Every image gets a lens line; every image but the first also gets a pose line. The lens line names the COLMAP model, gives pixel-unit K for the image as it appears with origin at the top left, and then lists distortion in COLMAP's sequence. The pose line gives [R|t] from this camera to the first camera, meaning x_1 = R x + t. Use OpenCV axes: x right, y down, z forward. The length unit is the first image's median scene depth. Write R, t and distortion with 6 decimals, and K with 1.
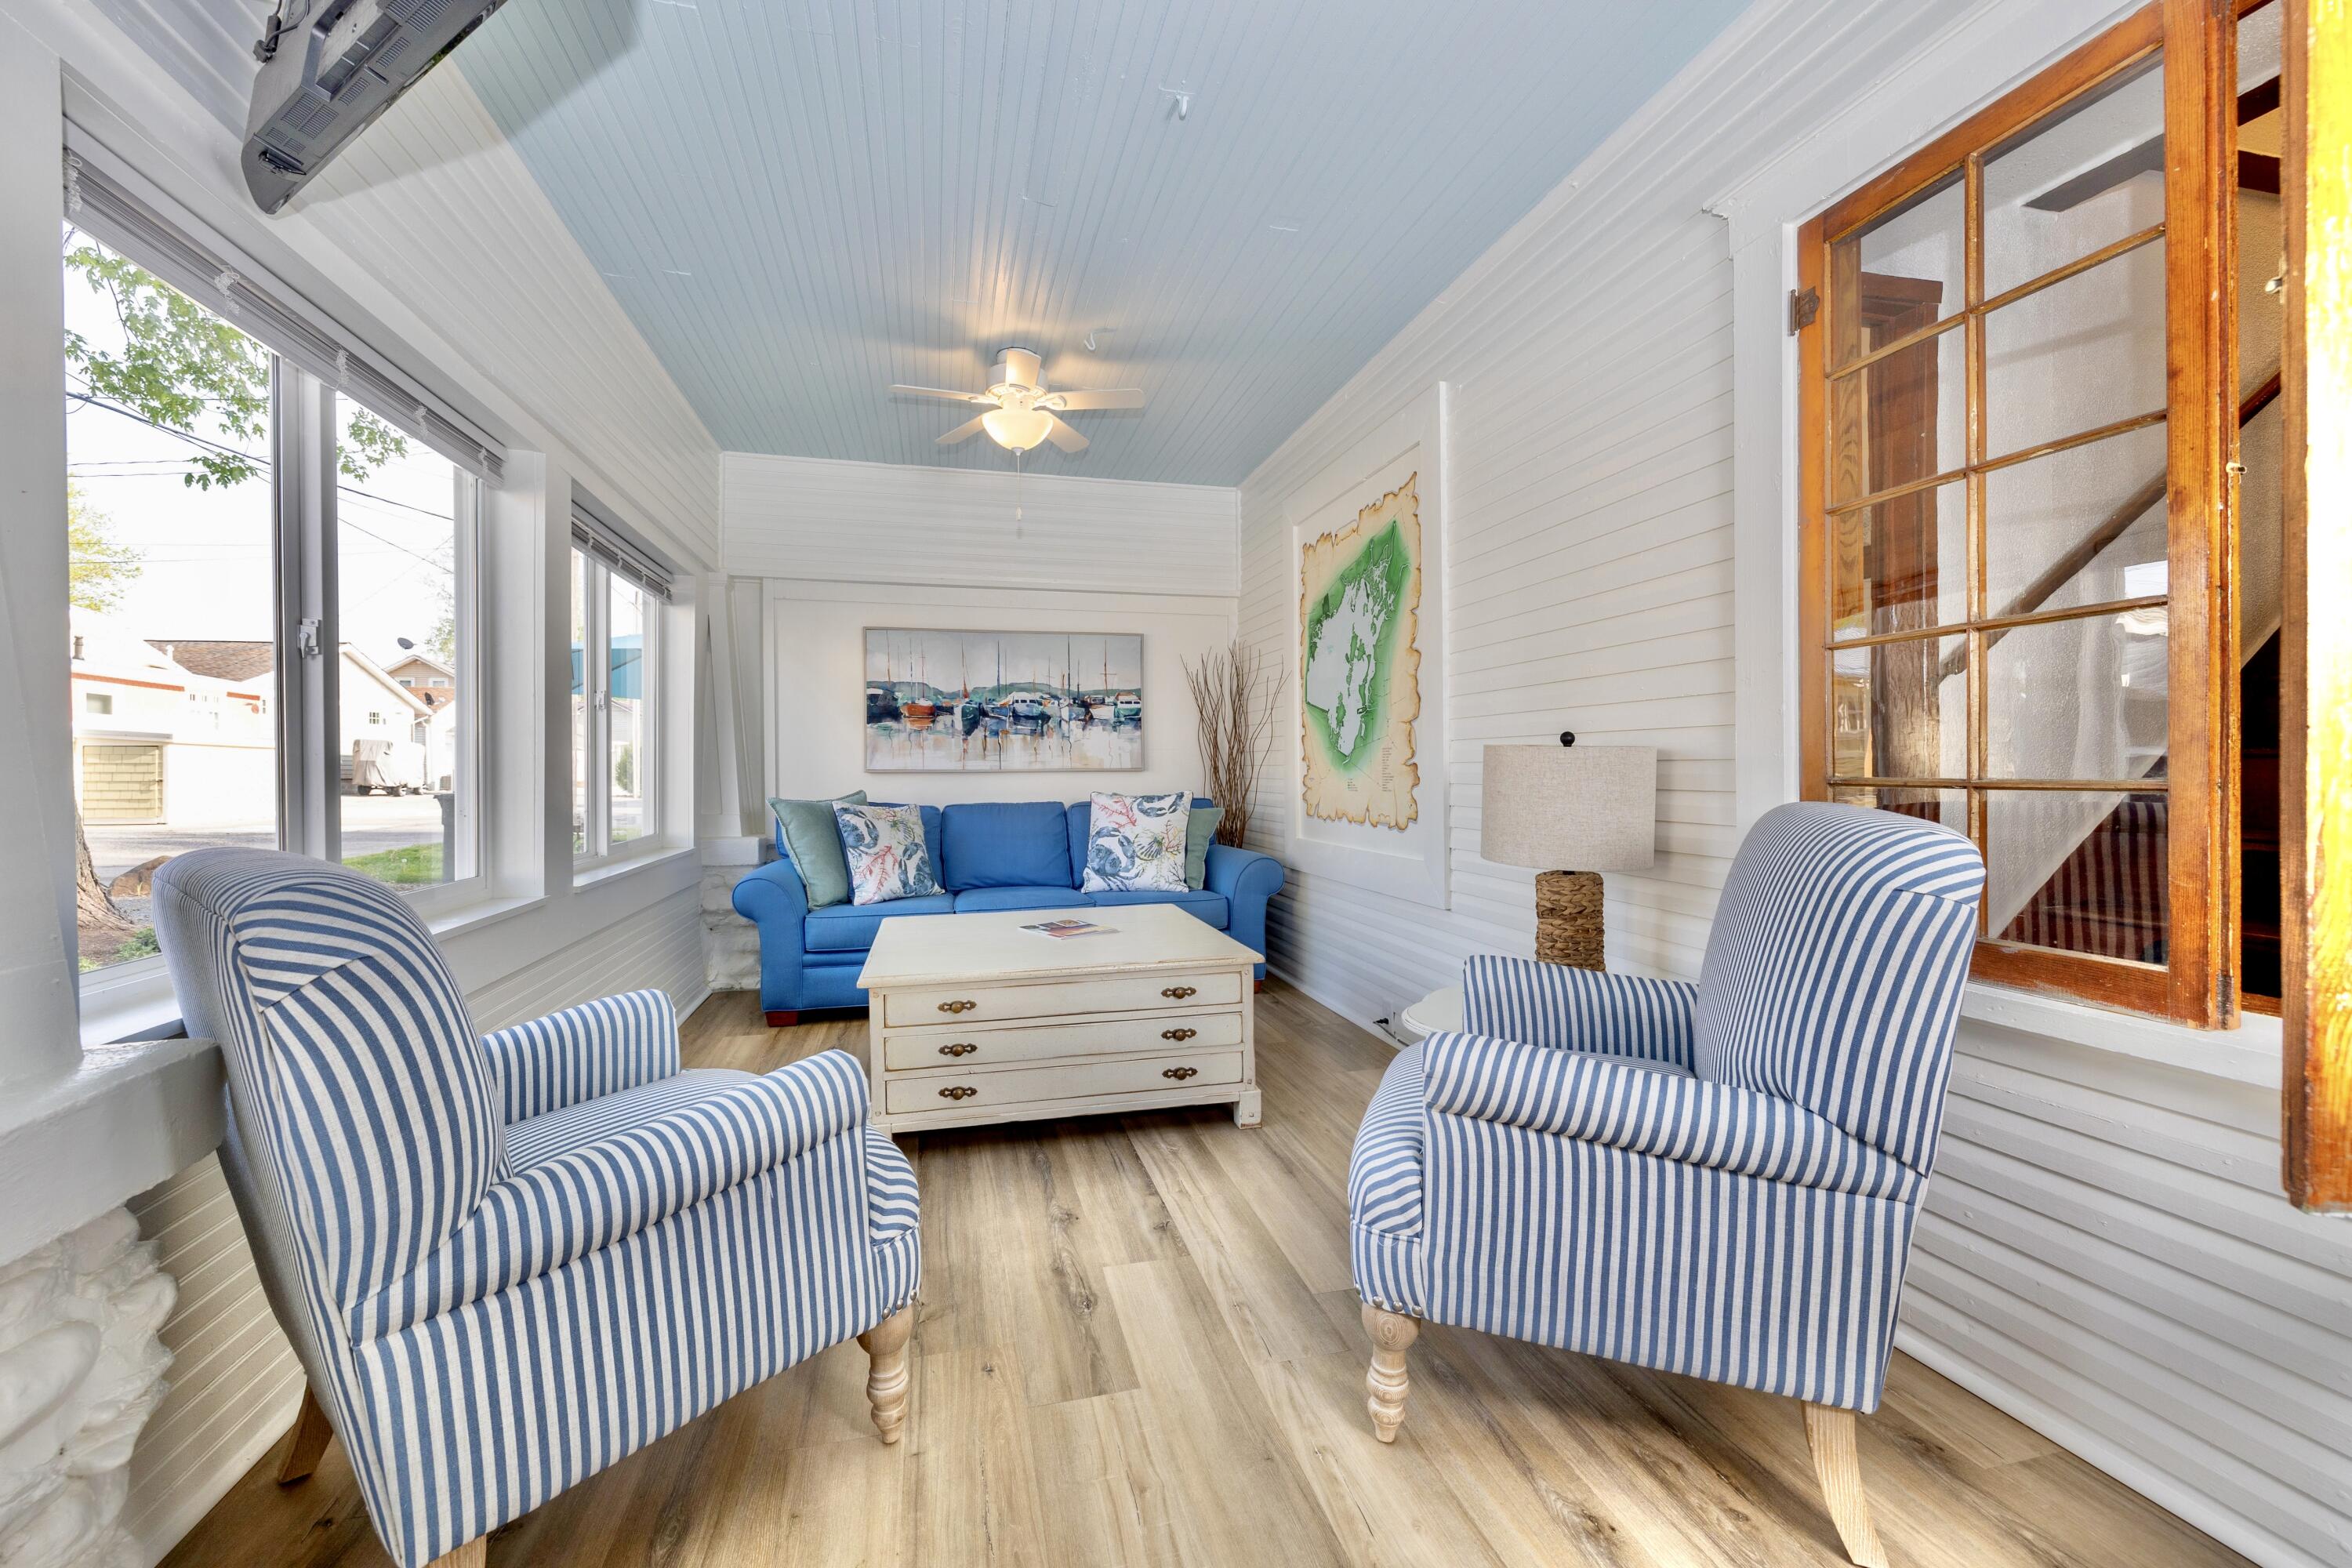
lens RADIAL K [[990.9, 0, 1166.4], [0, 990.9, 777.8], [0, 0, 1]] dist [-0.001359, 0.000259]
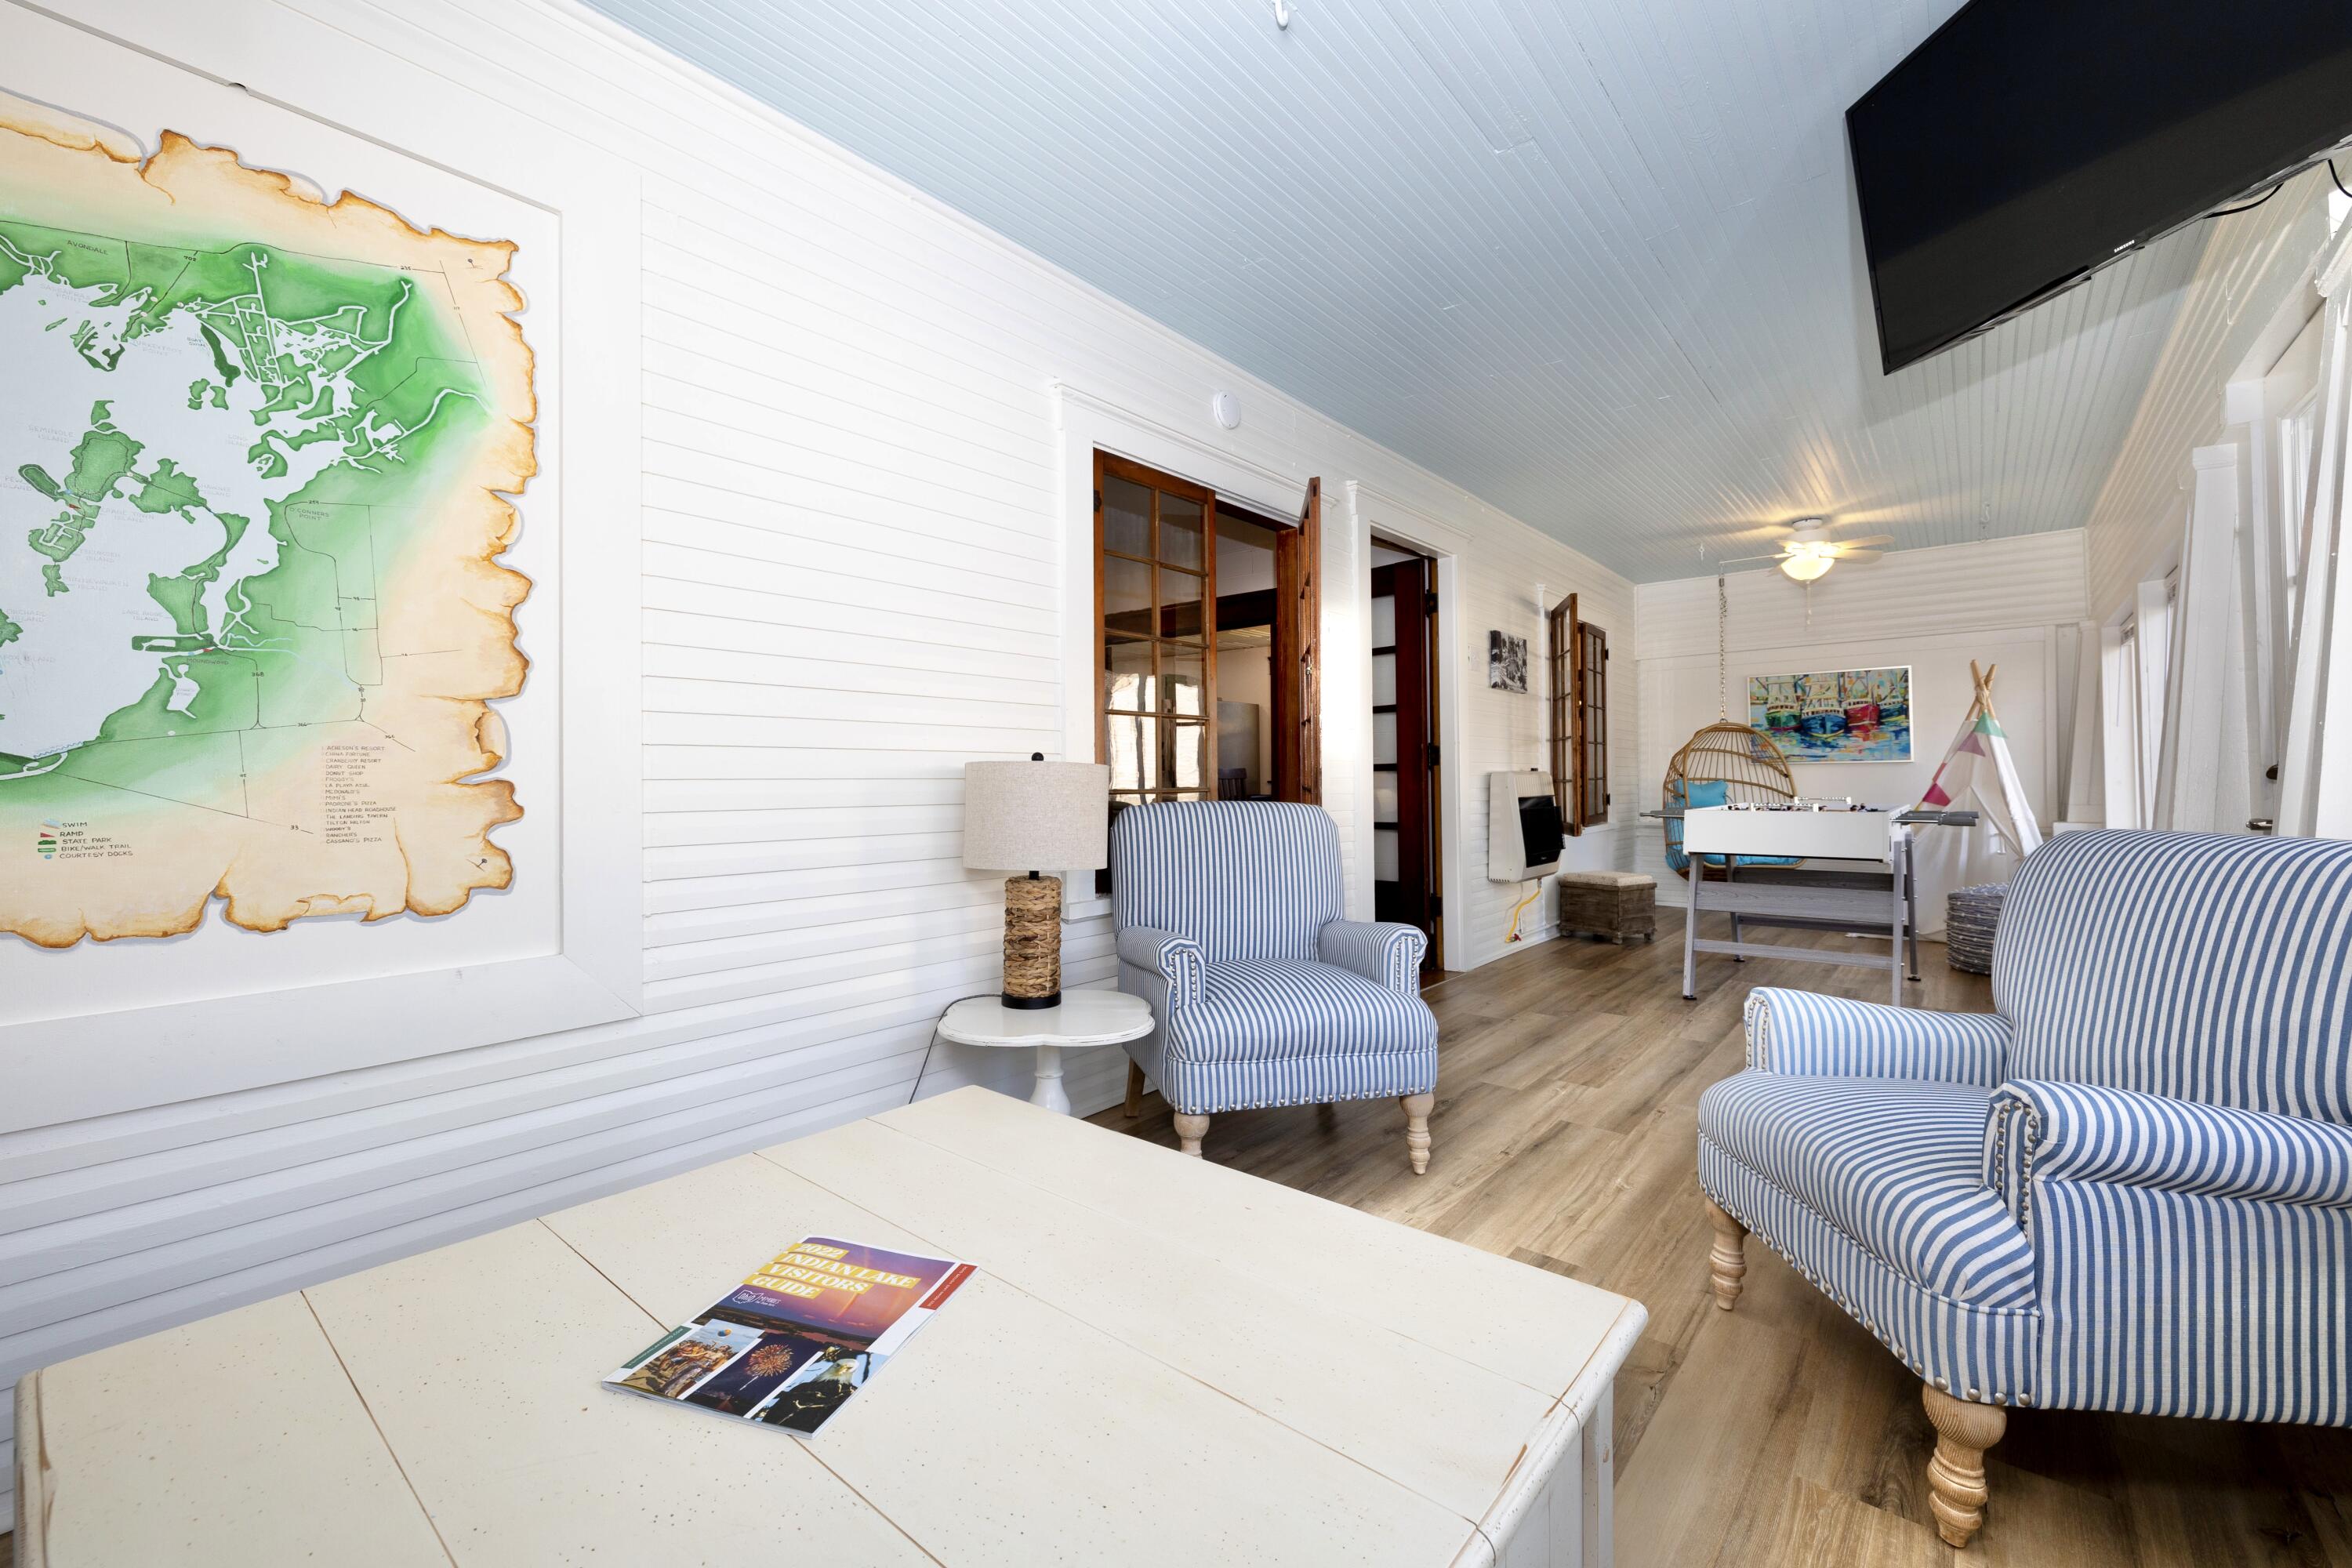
lens RADIAL K [[990.9, 0, 1170.2], [0, 990.9, 777.7], [0, 0, 1]] dist [-0.001359, 0.000259]
pose [[-0.601346, 0.015845, 0.798831, -0.349030], [0.021745, 0.999758, -0.003461, -0.005763], [-0.798692, 0.015289, -0.601545, 0.925291]]
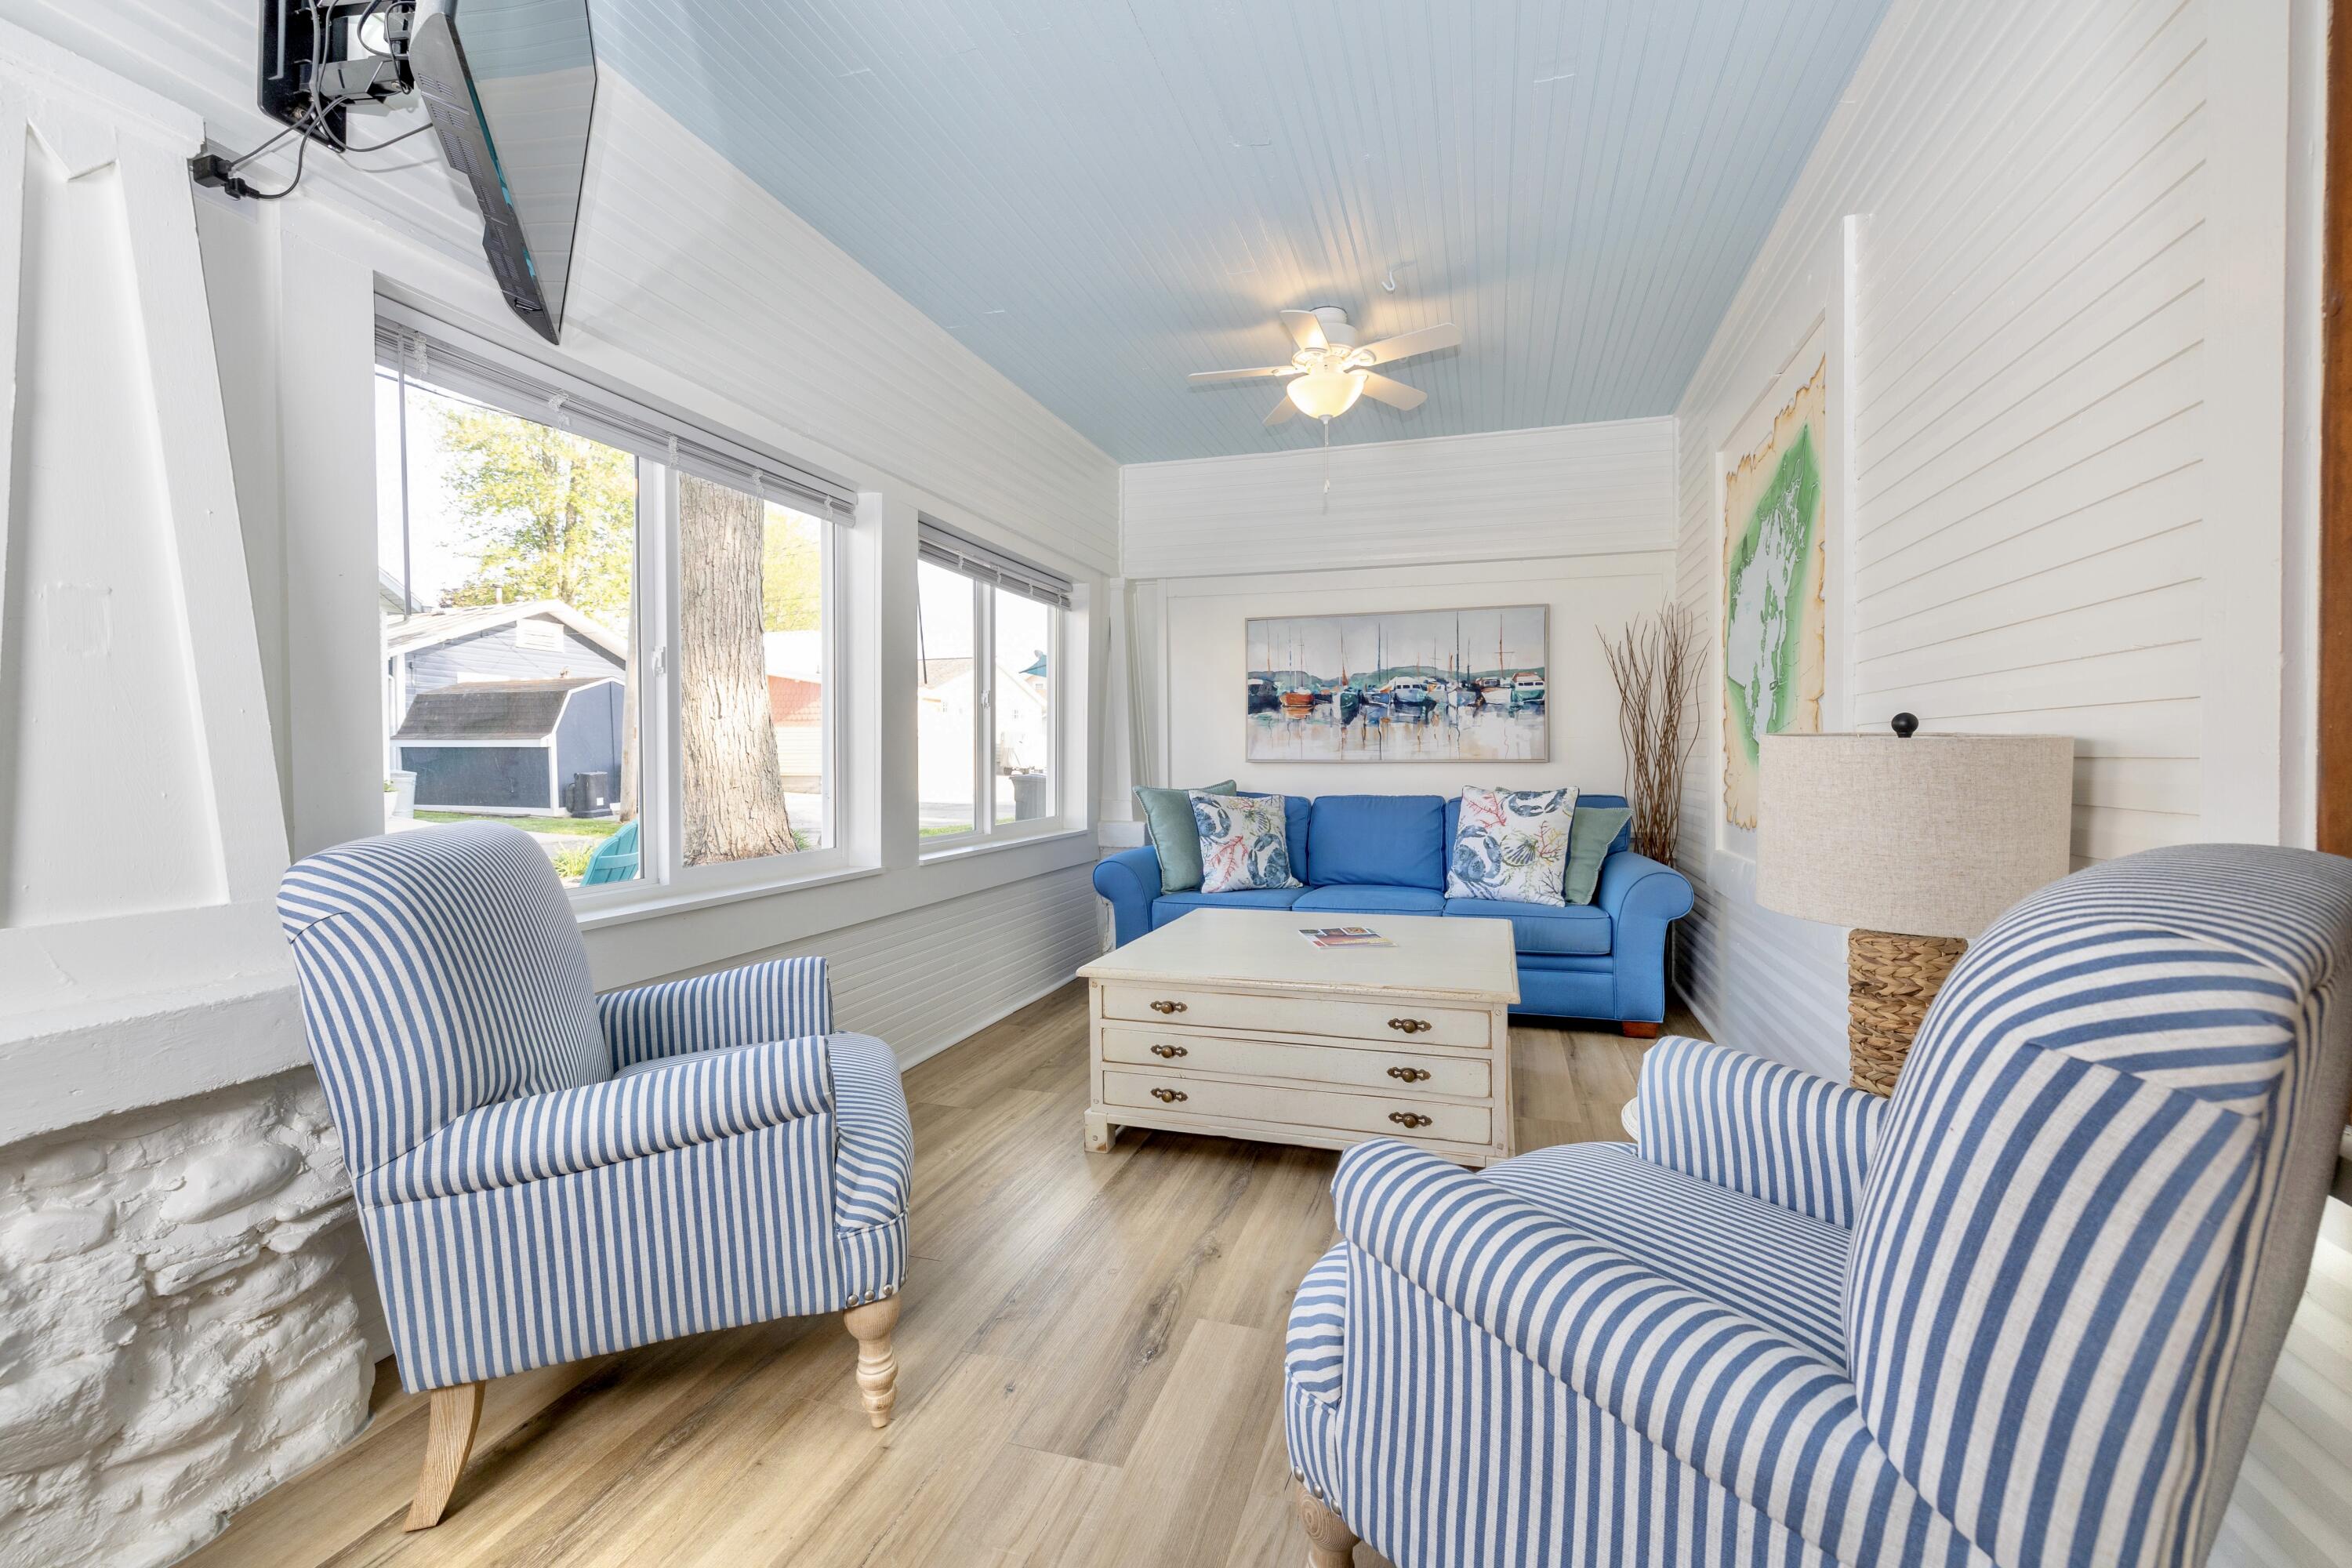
lens RADIAL K [[990.9, 0, 1159.4], [0, 990.9, 778.2], [0, 0, 1]] dist [-0.001359, 0.000259]
pose [[0.851046, 0.015652, -0.524858, 0.196653], [-0.008246, 0.999831, 0.016446, -0.006345], [0.525027, -0.009668, 0.851031, 0.116067]]
